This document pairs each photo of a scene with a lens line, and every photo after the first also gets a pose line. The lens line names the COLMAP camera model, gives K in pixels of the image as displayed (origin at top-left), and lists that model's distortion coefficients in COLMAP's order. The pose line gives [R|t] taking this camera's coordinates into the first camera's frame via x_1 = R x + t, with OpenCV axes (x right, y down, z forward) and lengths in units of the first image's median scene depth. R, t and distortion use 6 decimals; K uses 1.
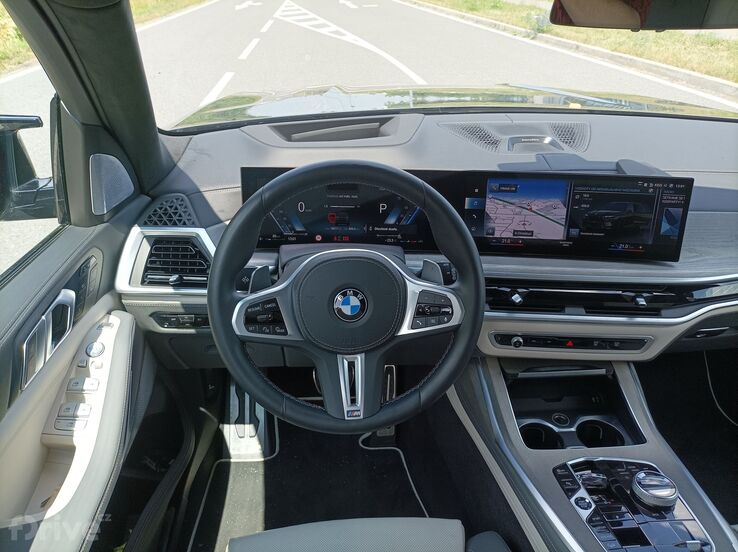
lens RADIAL K [[546.9, 0, 369.0], [0, 546.9, 276.0], [0, 0, 1]] dist [0.040674, -0.042651]
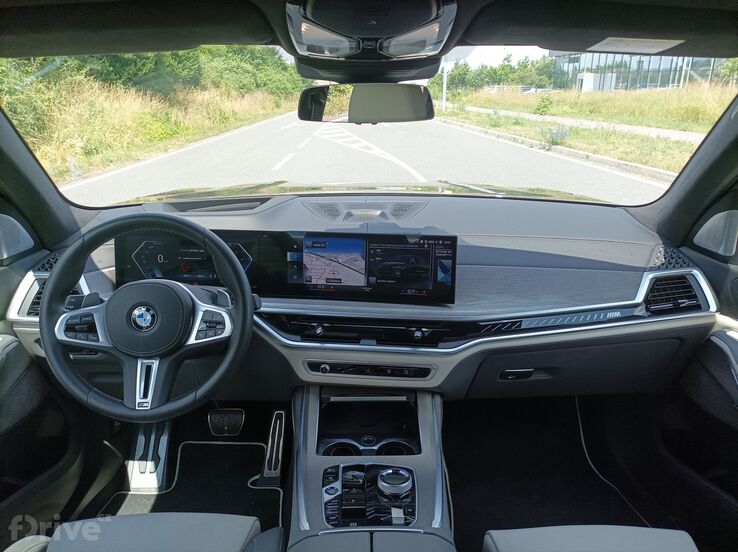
lens RADIAL K [[546.9, 0, 369.0], [0, 546.9, 276.0], [0, 0, 1]] dist [0.040674, -0.042651]
pose [[0.996812, 0.006514, -0.079524, 0.465049], [-0.021291, 0.982239, -0.186423, 0.143076], [0.076897, 0.187522, 0.979246, -0.214560]]
